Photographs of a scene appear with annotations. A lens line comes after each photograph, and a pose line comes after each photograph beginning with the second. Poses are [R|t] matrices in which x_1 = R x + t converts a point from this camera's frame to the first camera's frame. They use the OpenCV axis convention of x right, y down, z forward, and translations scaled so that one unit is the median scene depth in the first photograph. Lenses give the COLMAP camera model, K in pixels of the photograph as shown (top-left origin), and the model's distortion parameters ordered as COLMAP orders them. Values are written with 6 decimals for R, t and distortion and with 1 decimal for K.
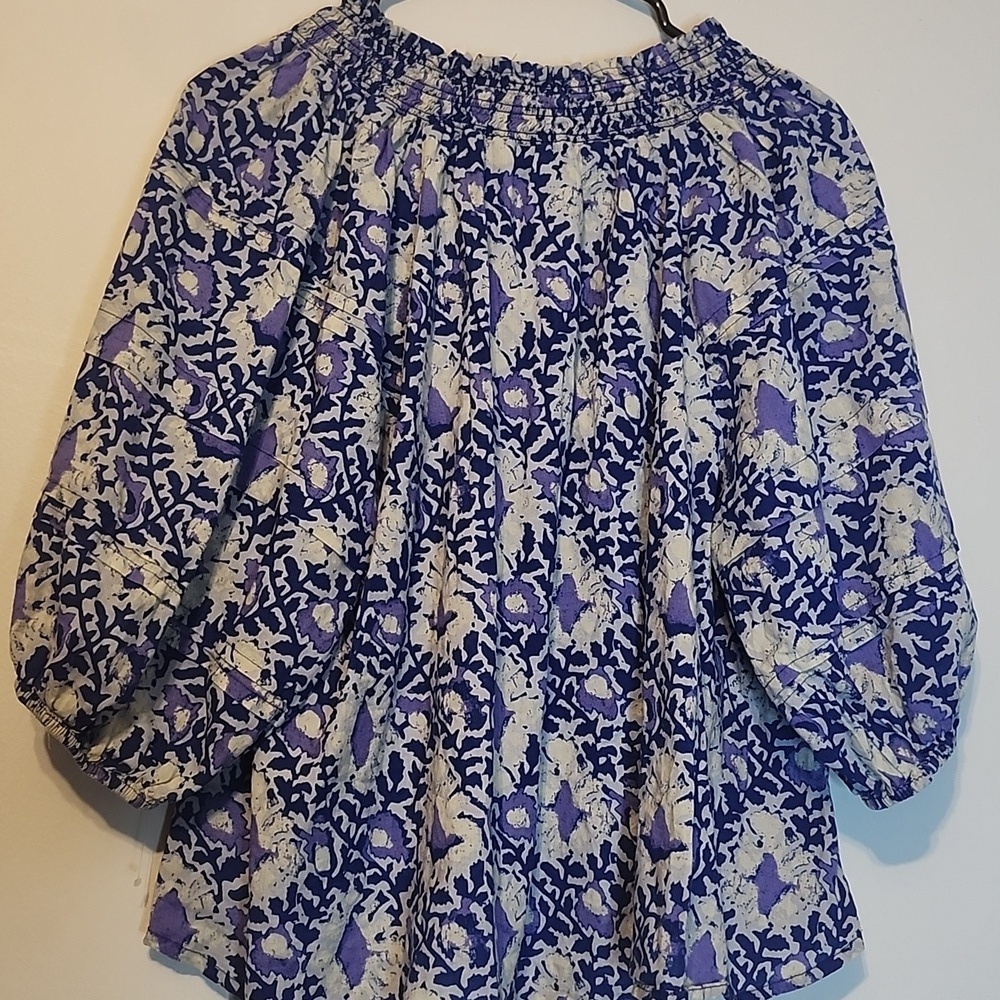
lens RADIAL K [[1546.6, 0, 499.9], [0, 1546.6, 502.2], [0, 0, 1]] dist [0.098129, 0.000000]
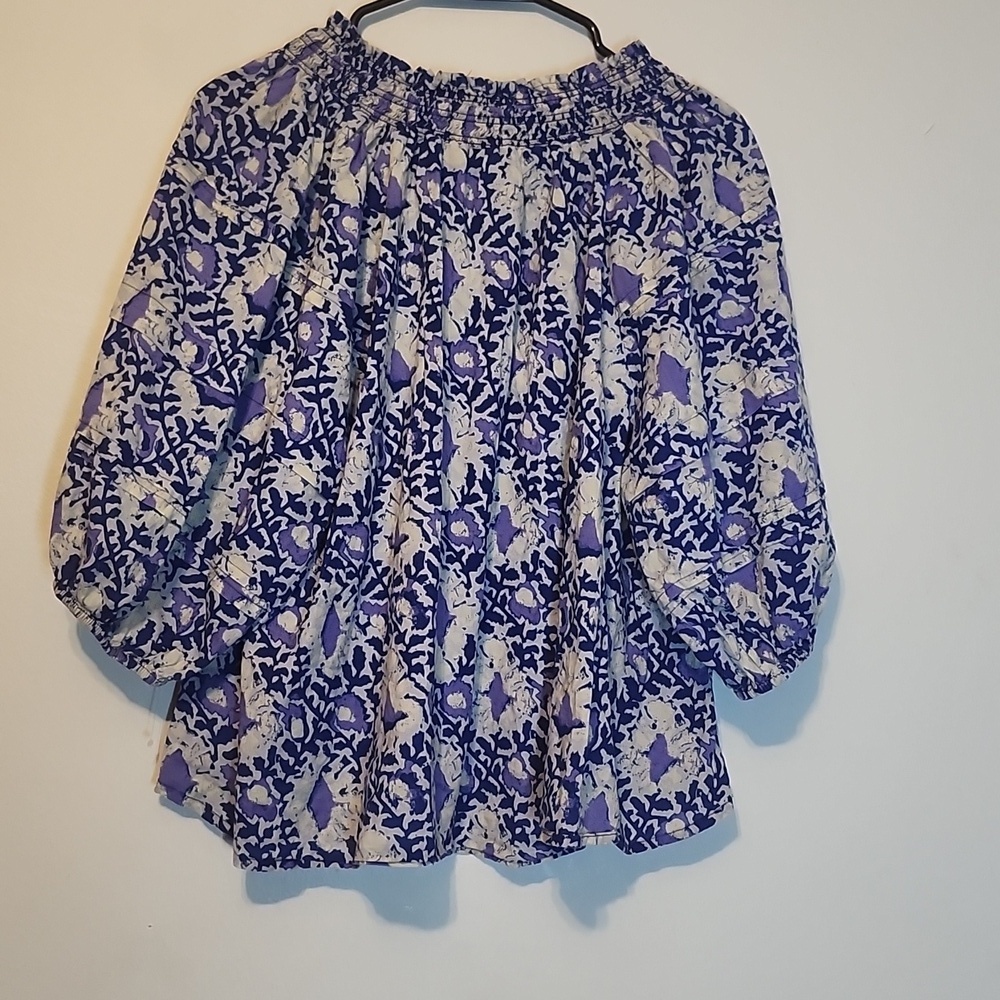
lens RADIAL K [[1546.6, 0, 508.8], [0, 1546.6, 501.0], [0, 0, 1]] dist [0.098129, 0.000000]
pose [[0.999671, 0.022240, -0.012796, 0.065340], [-0.021479, 0.998153, 0.056833, -0.027205], [0.014036, -0.056539, 0.998302, -0.225490]]
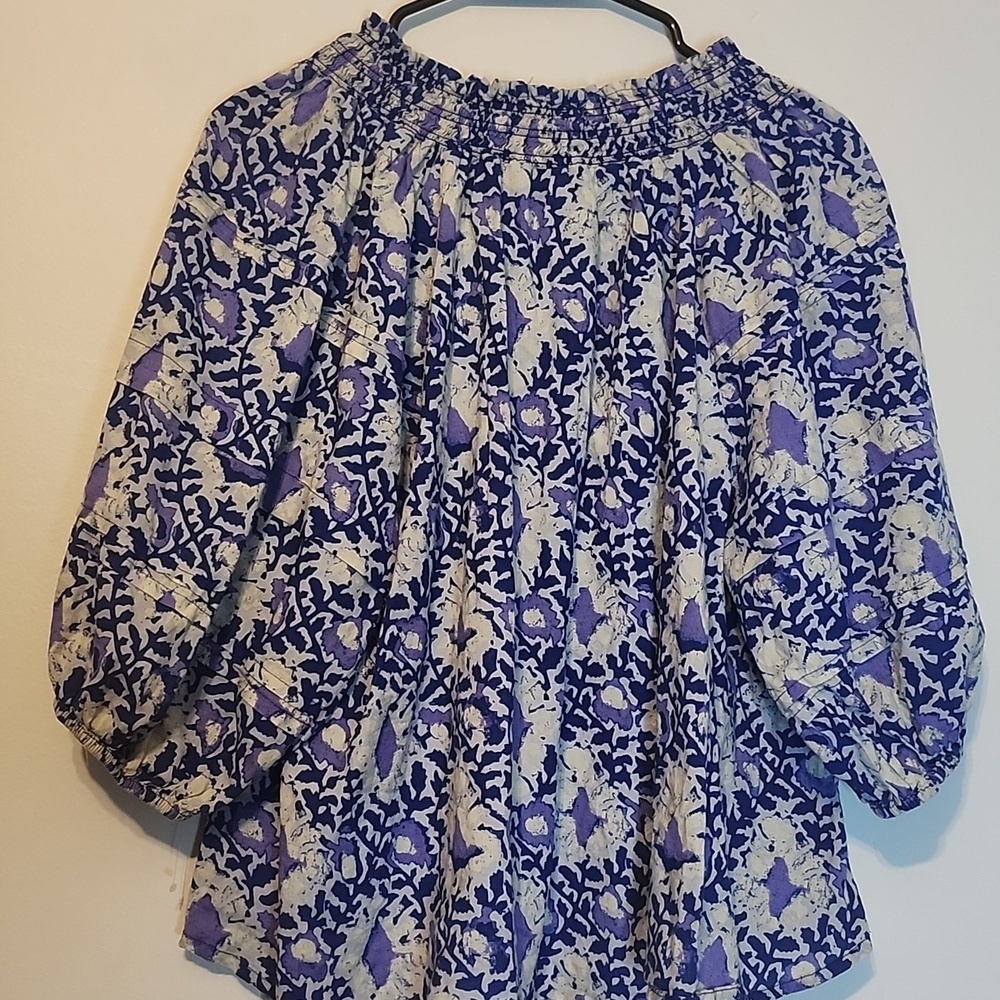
lens RADIAL K [[1546.6, 0, 491.5], [0, 1546.6, 501.5], [0, 0, 1]] dist [0.098129, 0.000000]
pose [[0.999744, -0.004160, -0.022223, 0.005468], [0.004963, 0.999333, 0.036168, -0.050128], [0.022058, -0.036269, 0.999099, -0.028943]]
